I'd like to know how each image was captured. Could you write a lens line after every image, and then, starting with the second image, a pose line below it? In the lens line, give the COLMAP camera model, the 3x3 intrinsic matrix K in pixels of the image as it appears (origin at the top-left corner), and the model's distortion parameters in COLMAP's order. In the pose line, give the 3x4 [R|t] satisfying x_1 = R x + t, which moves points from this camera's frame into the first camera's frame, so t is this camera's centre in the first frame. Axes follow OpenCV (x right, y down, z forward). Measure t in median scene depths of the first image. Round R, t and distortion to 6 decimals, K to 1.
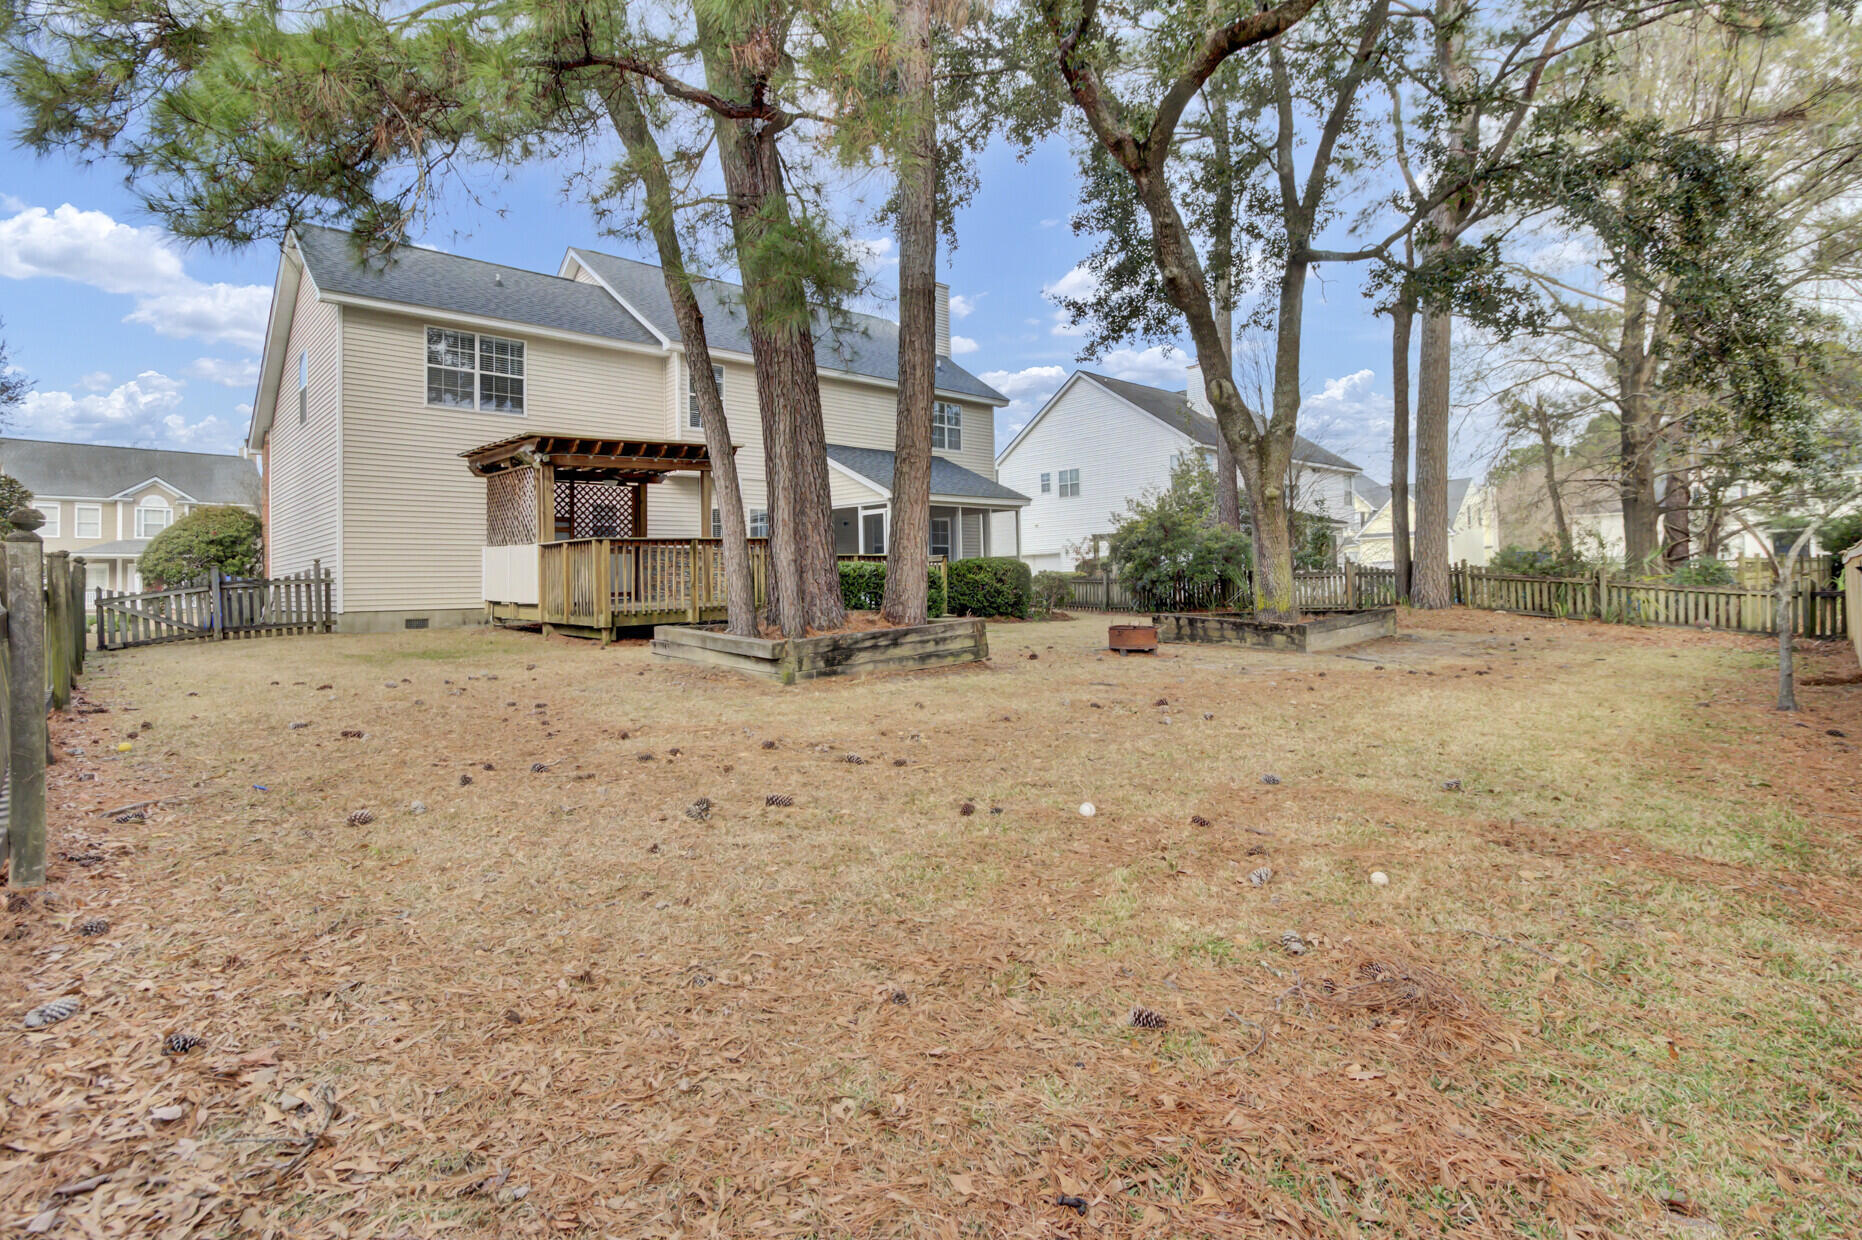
lens RADIAL K [[918.4, 0, 944.4], [0, 918.4, 588.4], [0, 0, 1]] dist [-0.003116, -0.000480]
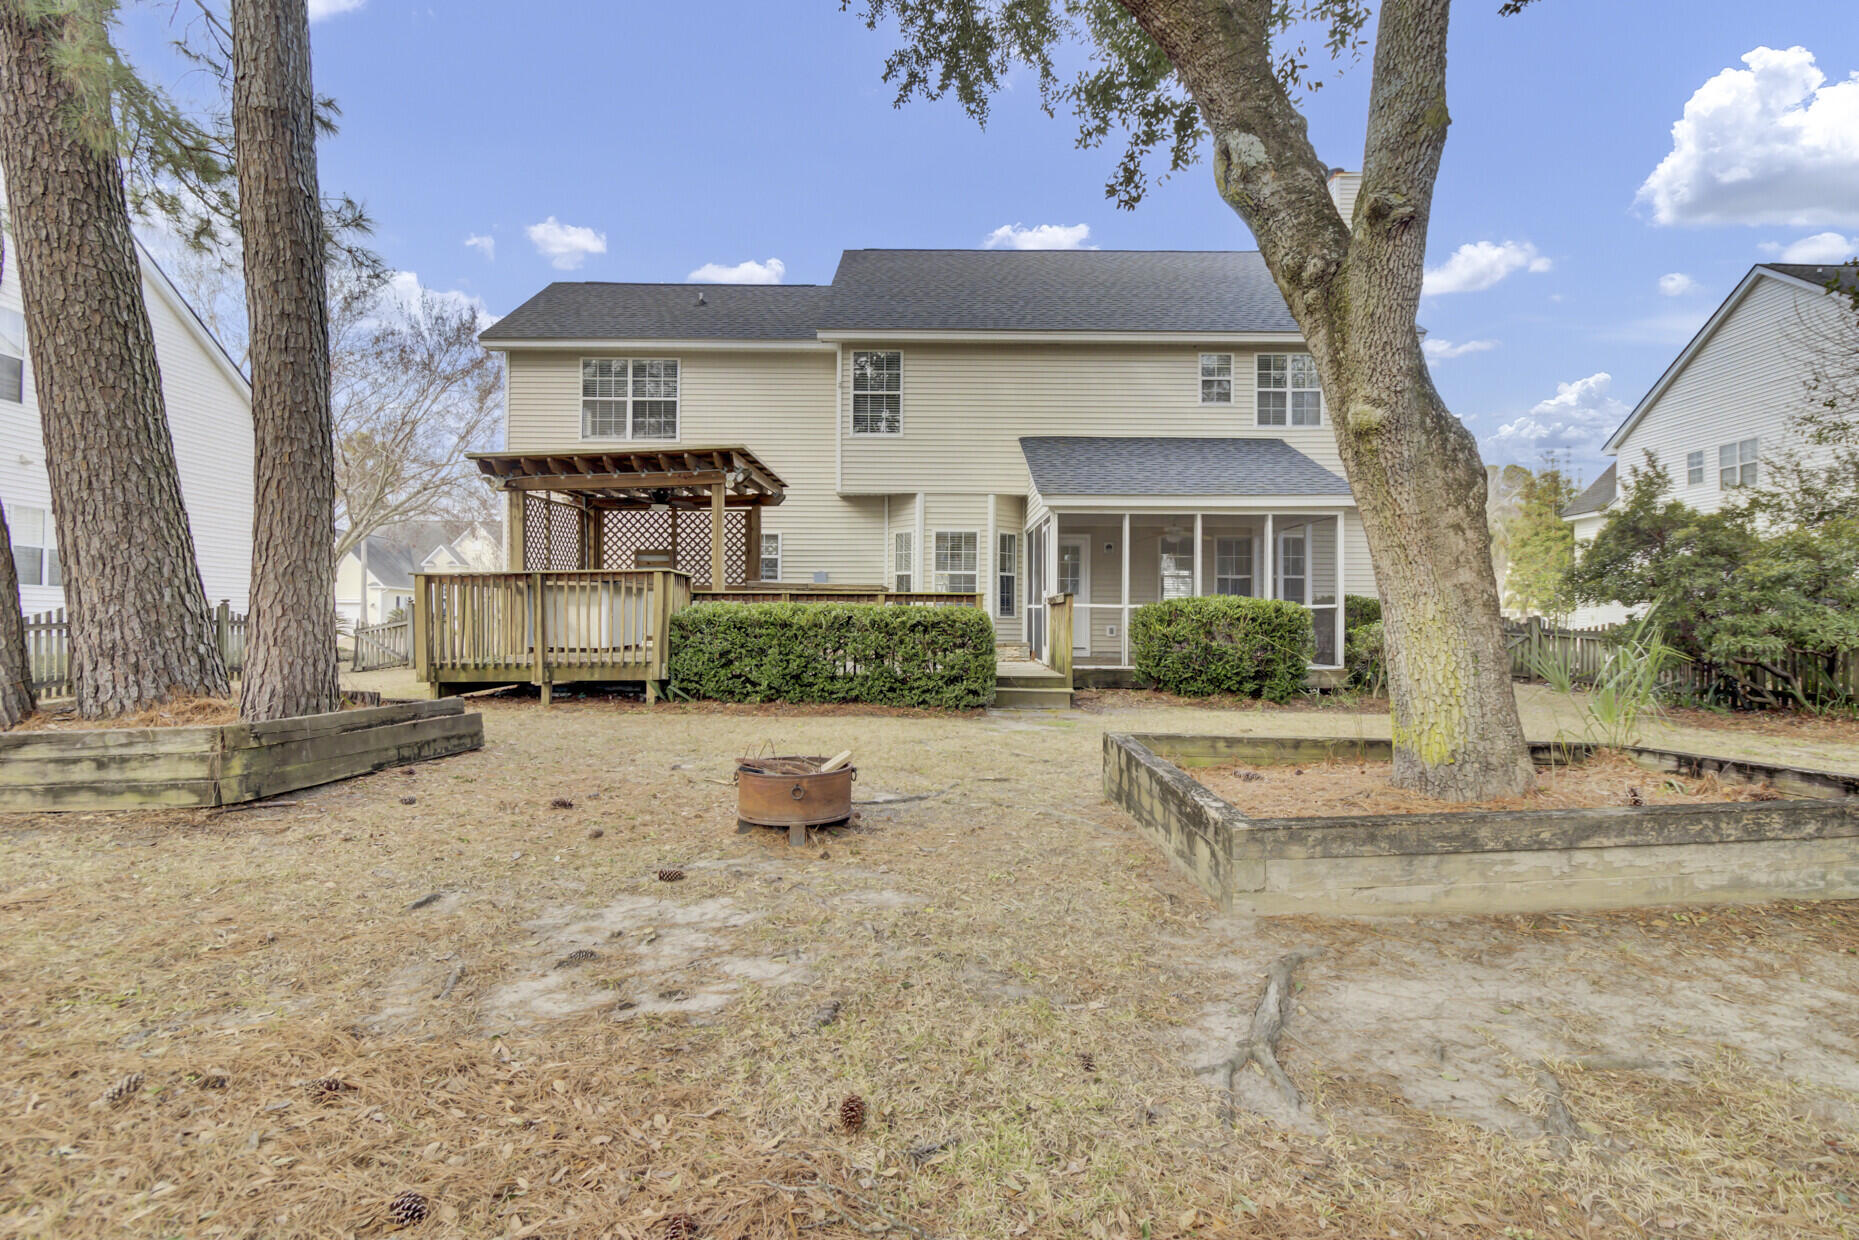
lens RADIAL K [[946.8, 0, 929.5], [0, 946.8, 620.0], [0, 0, 1]] dist [-0.001735, -0.000053]
pose [[0.719731, 0.021940, -0.693906, 0.449667], [-0.025036, 0.999671, 0.005639, -0.024921], [0.693801, 0.013314, 0.720044, 0.591487]]
